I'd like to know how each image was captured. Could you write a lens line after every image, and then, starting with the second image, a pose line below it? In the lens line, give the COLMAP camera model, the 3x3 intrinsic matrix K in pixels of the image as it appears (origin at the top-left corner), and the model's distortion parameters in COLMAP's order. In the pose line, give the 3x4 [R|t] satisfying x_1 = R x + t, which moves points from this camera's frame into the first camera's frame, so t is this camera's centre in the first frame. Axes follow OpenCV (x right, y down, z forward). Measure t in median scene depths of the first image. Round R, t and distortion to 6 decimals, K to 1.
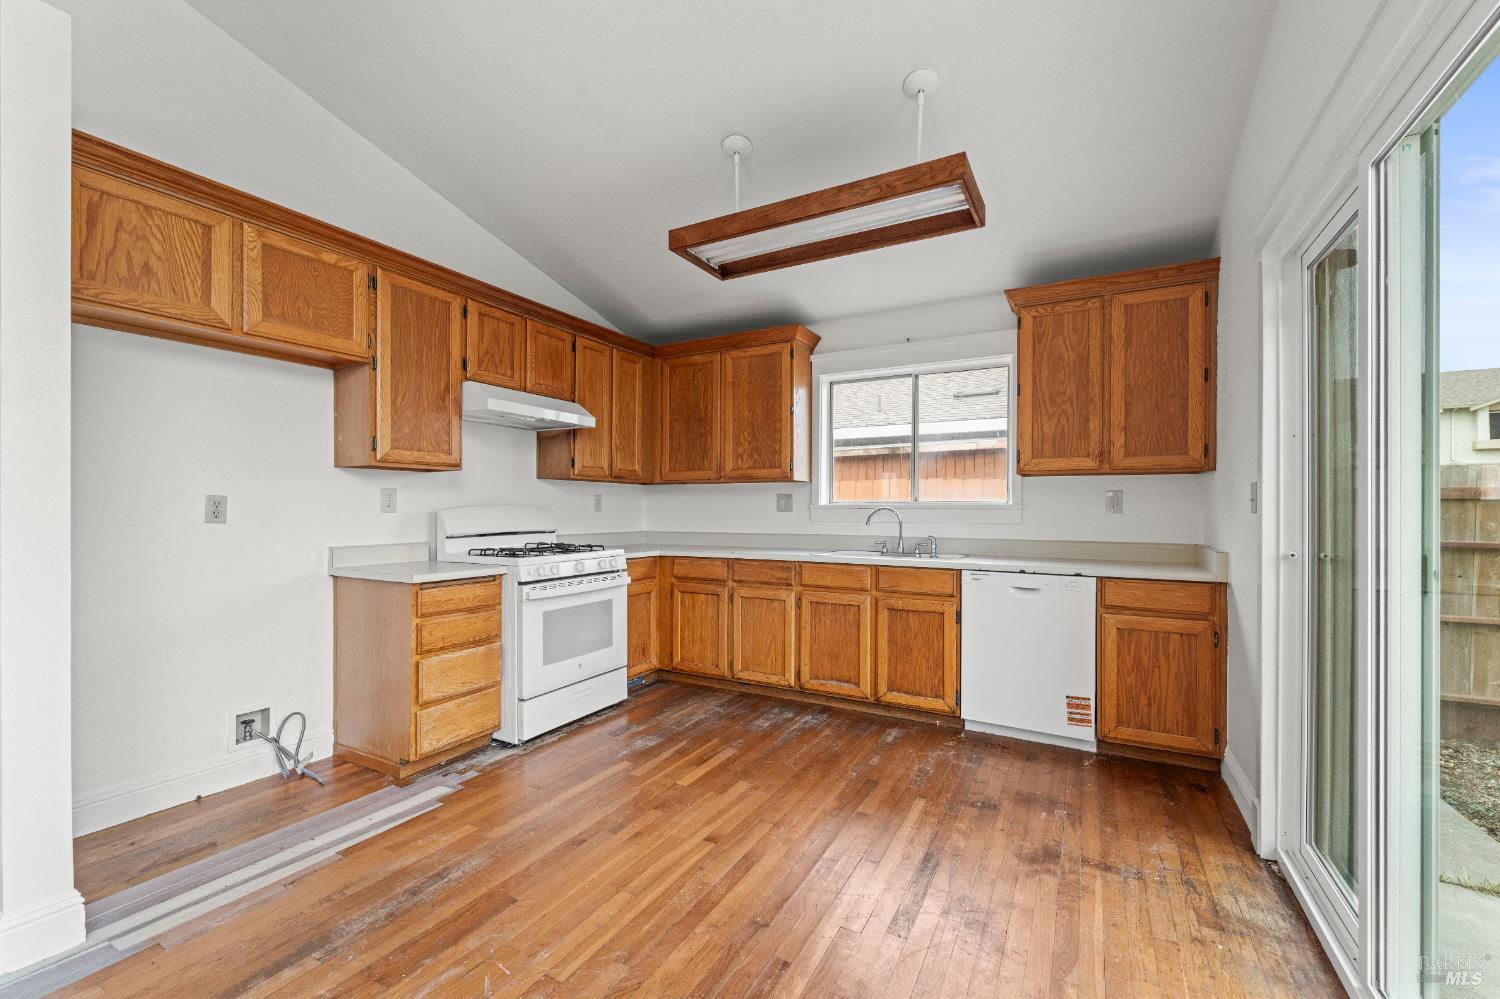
lens RADIAL K [[613.7, 0, 750.9], [0, 613.7, 508.5], [0, 0, 1]] dist [0.002463, 0.000180]
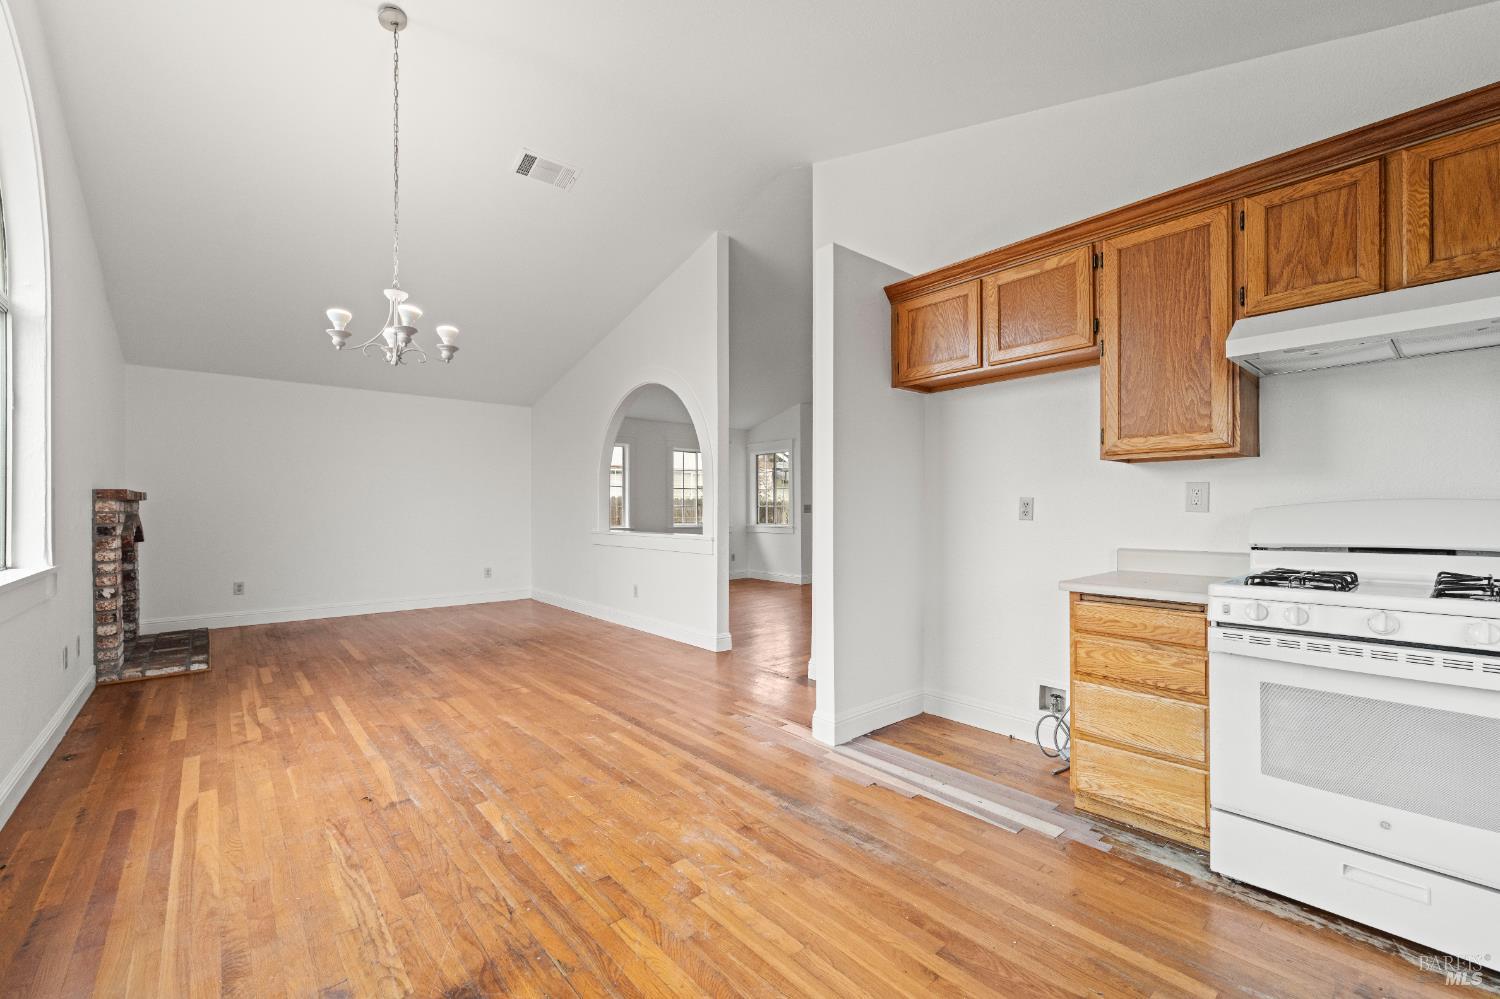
lens RADIAL K [[620.3, 0, 750.0], [0, 620.3, 508.7], [0, 0, 1]] dist [-0.000946, -0.000090]
pose [[-0.346282, -0.002742, -0.938126, 0.380458], [0.003673, 0.999984, -0.004278, 0.003444], [0.938123, -0.004928, -0.346267, 0.732154]]
